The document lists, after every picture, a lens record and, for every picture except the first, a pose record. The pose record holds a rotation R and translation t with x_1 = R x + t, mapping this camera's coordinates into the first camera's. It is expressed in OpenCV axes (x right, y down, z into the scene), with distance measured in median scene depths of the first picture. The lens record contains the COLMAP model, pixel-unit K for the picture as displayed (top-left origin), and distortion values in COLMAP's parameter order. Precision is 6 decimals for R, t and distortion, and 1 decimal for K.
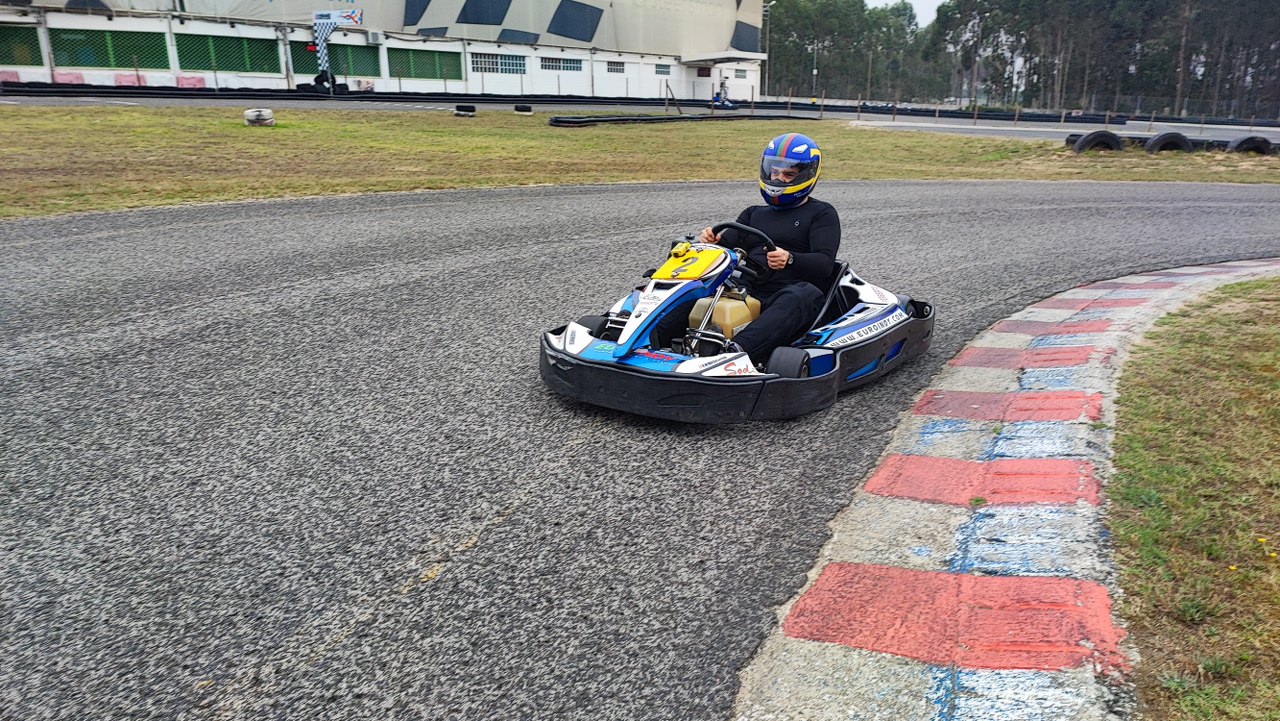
lens RADIAL K [[941.4, 0, 635.9], [0, 941.4, 342.8], [0, 0, 1]] dist [0.040992, -0.032963]
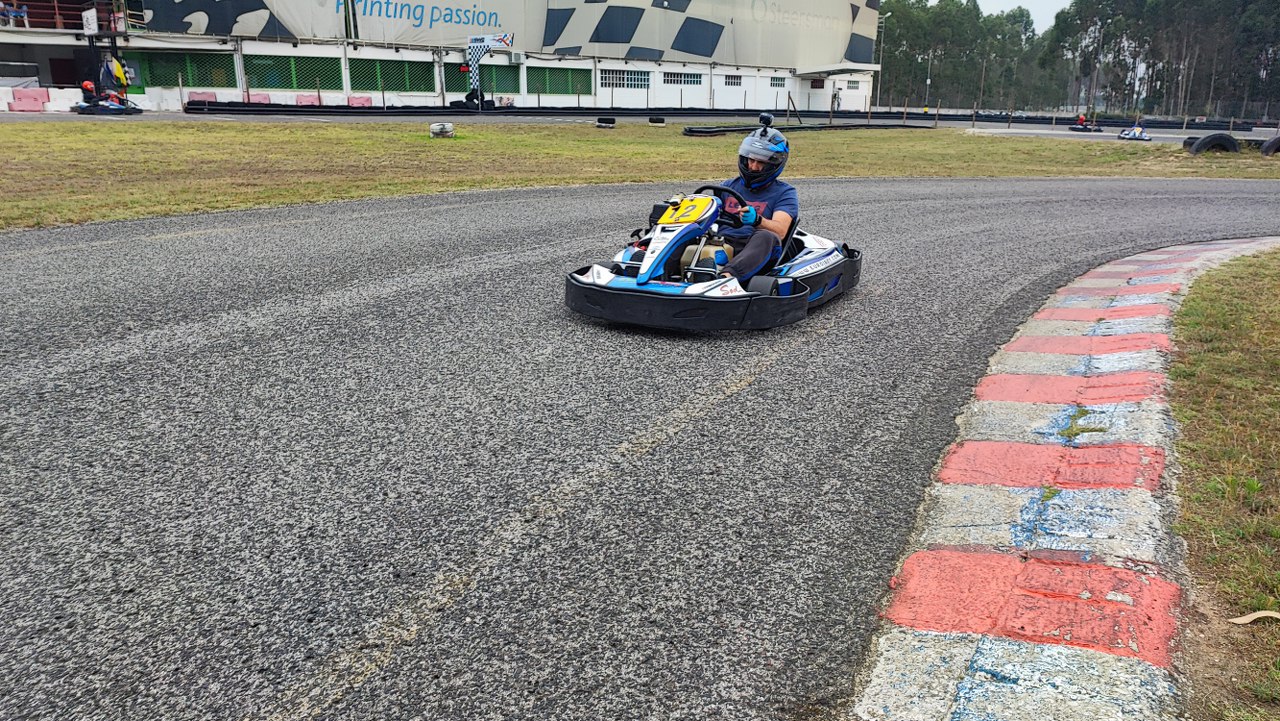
lens RADIAL K [[935.9, 0, 629.5], [0, 935.9, 359.4], [0, 0, 1]] dist [0.046593, -0.052050]
pose [[0.994089, 0.016493, -0.107304, -0.042887], [-0.016013, 0.999858, 0.005336, 0.031261], [0.107376, -0.003586, 0.994212, -0.112616]]
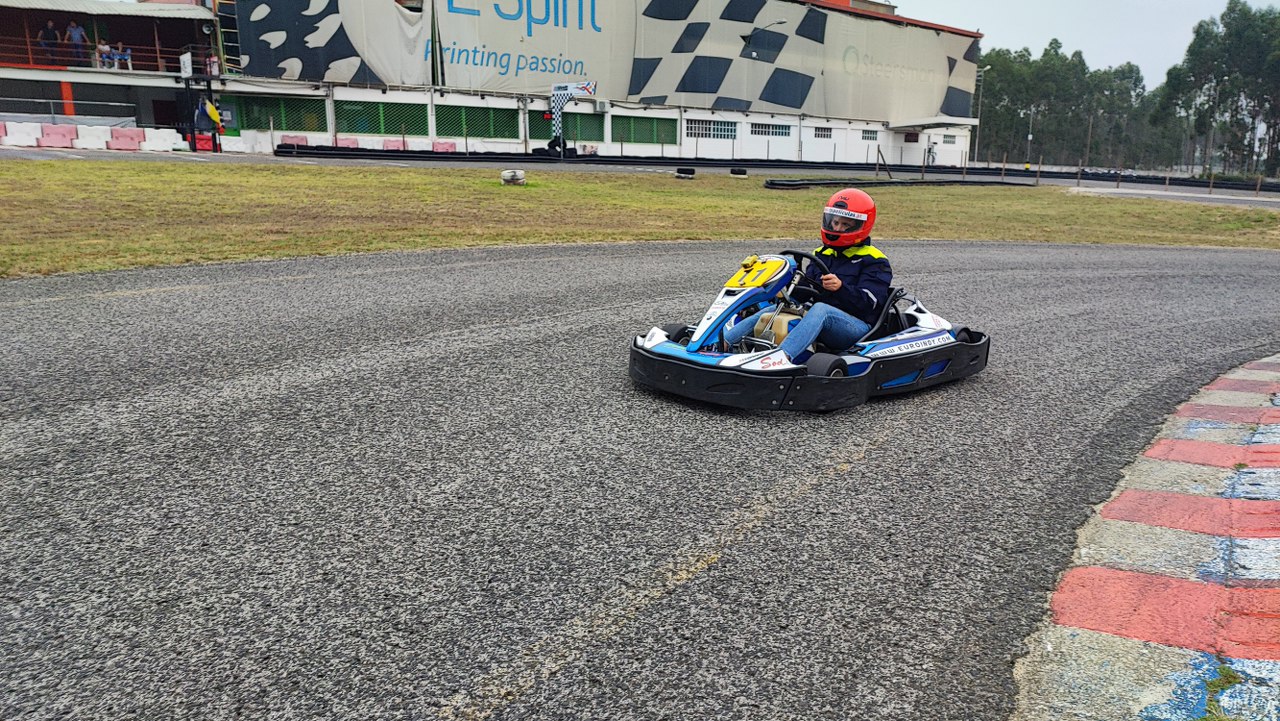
lens RADIAL K [[935.9, 0, 629.5], [0, 935.9, 359.4], [0, 0, 1]] dist [0.046593, -0.052050]
pose [[0.978720, 0.051089, -0.198740, -0.027449], [-0.060216, 0.997378, -0.040147, 0.015581], [0.196168, 0.051260, 0.979230, -0.058641]]
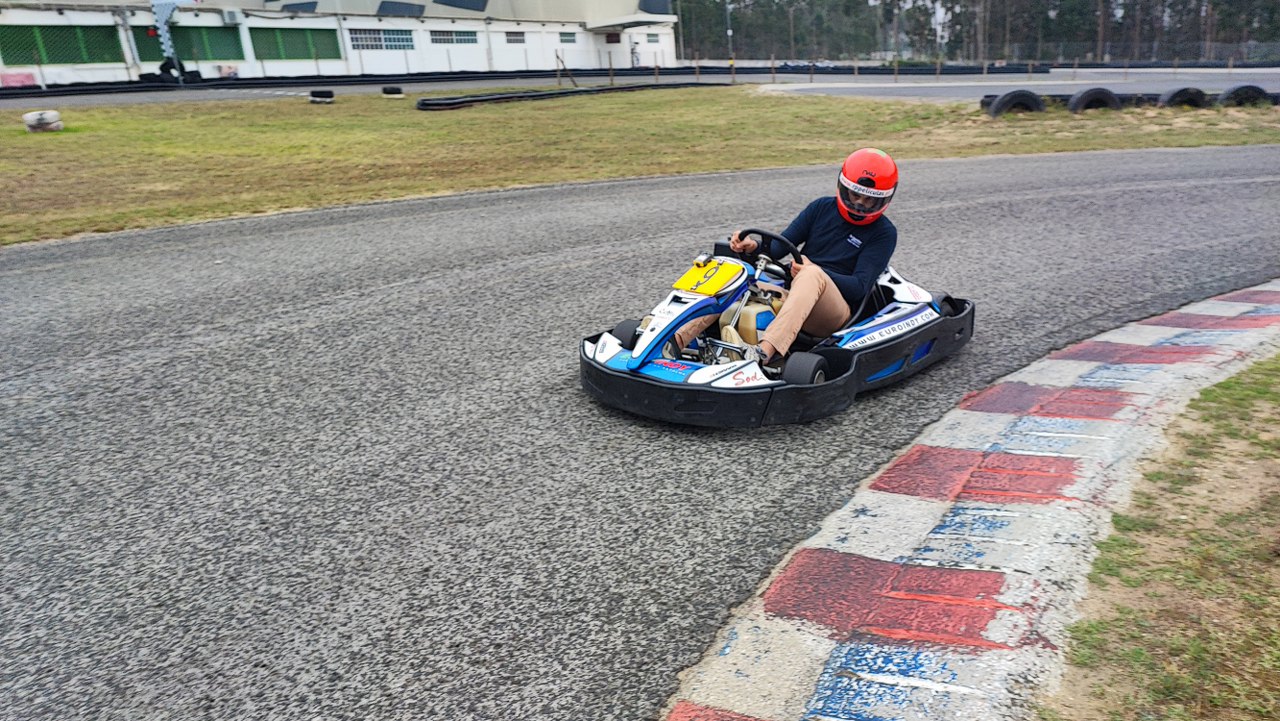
lens RADIAL K [[931.7, 0, 627.7], [0, 931.7, 349.8], [0, 0, 1]] dist [0.064971, -0.077528]
pose [[0.997190, -0.060895, 0.043629, 0.071113], [0.058992, 0.997304, 0.043634, -0.040341], [-0.046169, -0.040937, 0.998094, 0.128774]]
